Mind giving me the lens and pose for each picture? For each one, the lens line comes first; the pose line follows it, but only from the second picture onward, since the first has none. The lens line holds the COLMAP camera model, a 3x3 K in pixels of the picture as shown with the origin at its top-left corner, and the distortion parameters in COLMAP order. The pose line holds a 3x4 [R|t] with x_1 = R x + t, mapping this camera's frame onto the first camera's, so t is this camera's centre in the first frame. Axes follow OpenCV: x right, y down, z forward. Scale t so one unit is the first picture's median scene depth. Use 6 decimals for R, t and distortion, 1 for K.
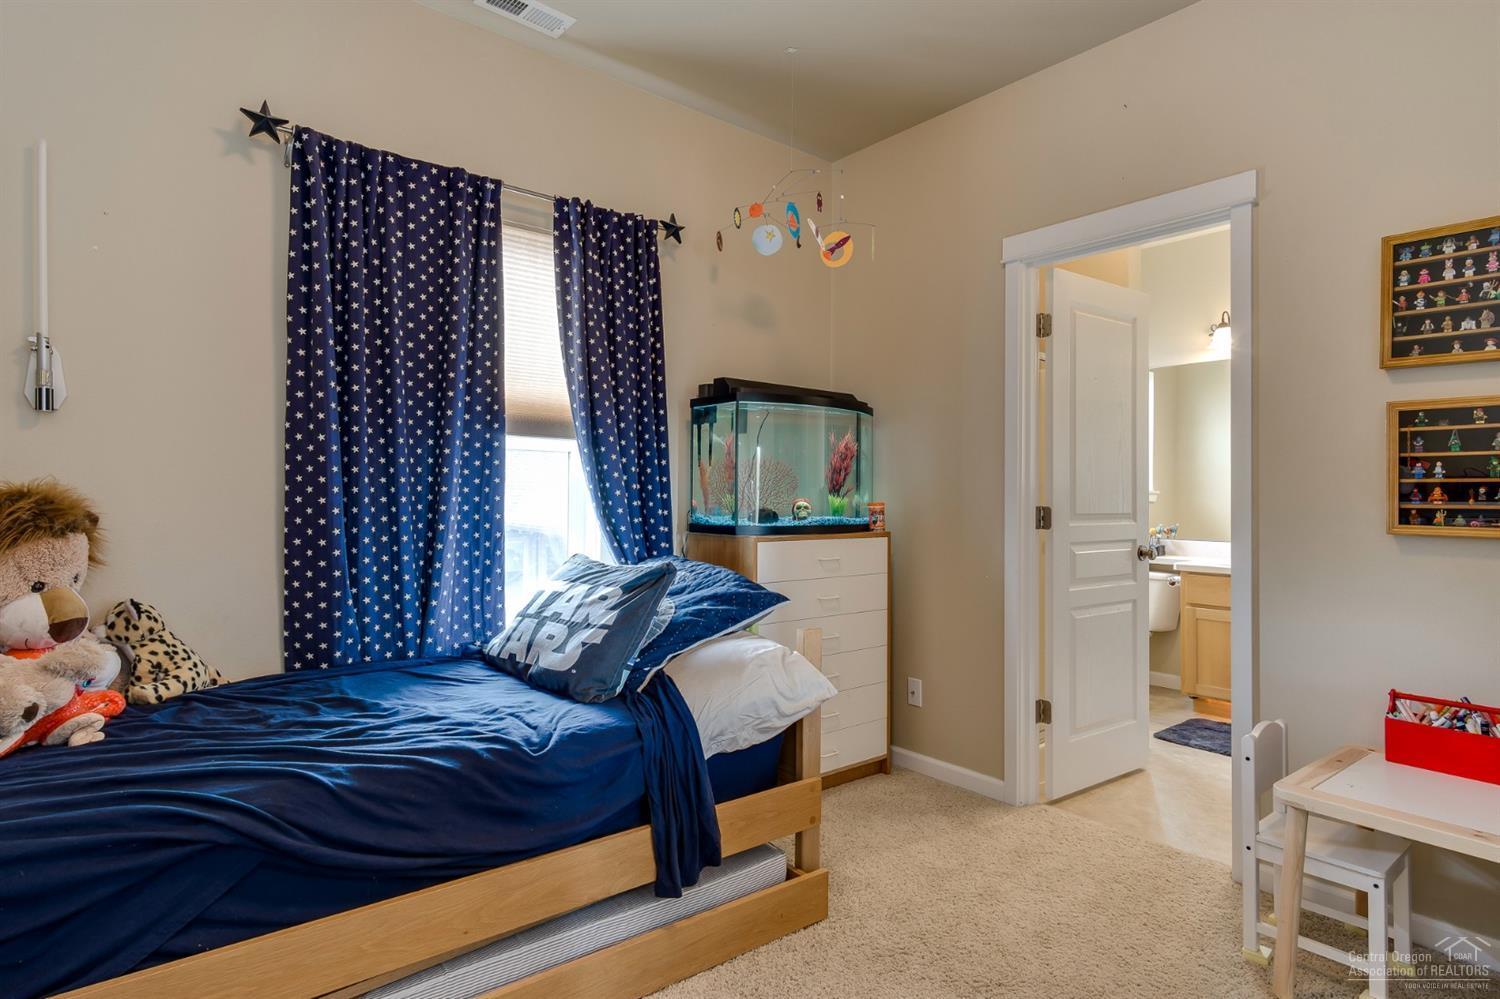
lens RADIAL K [[801.9, 0, 752.8], [0, 801.9, 487.3], [0, 0, 1]] dist [0.002687, 0.002924]
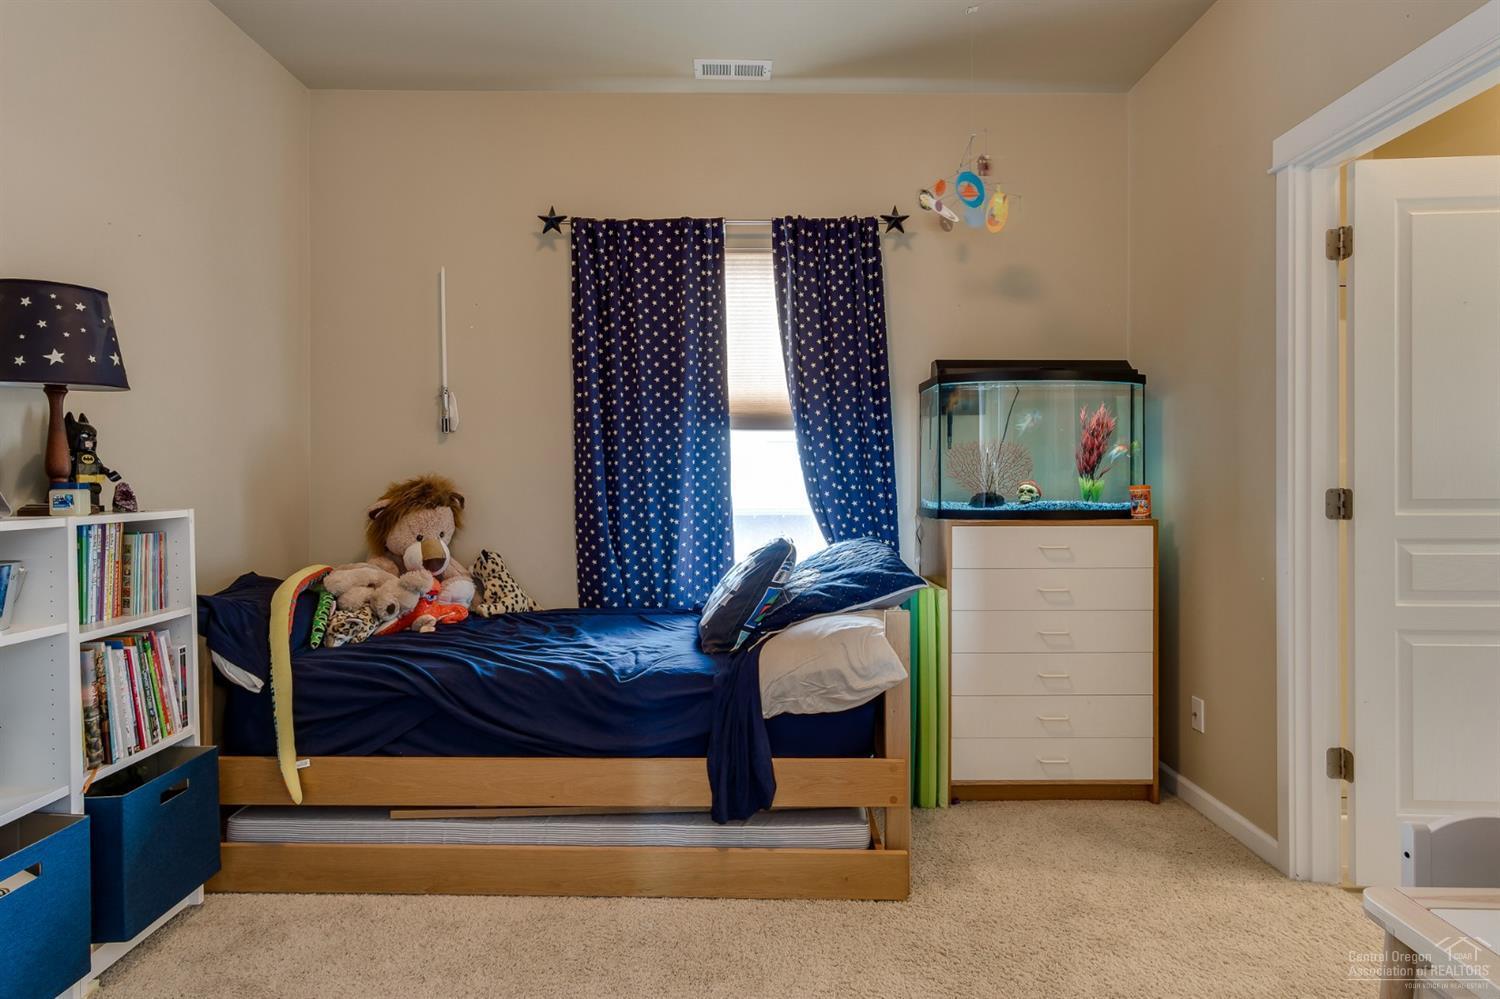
lens RADIAL K [[801.9, 0, 752.8], [0, 801.9, 487.3], [0, 0, 1]] dist [0.002687, 0.002924]
pose [[0.774102, -0.005913, -0.633033, 0.503086], [0.016299, 0.999811, 0.010593, 0.007716], [0.632851, -0.018518, 0.774052, 0.101125]]
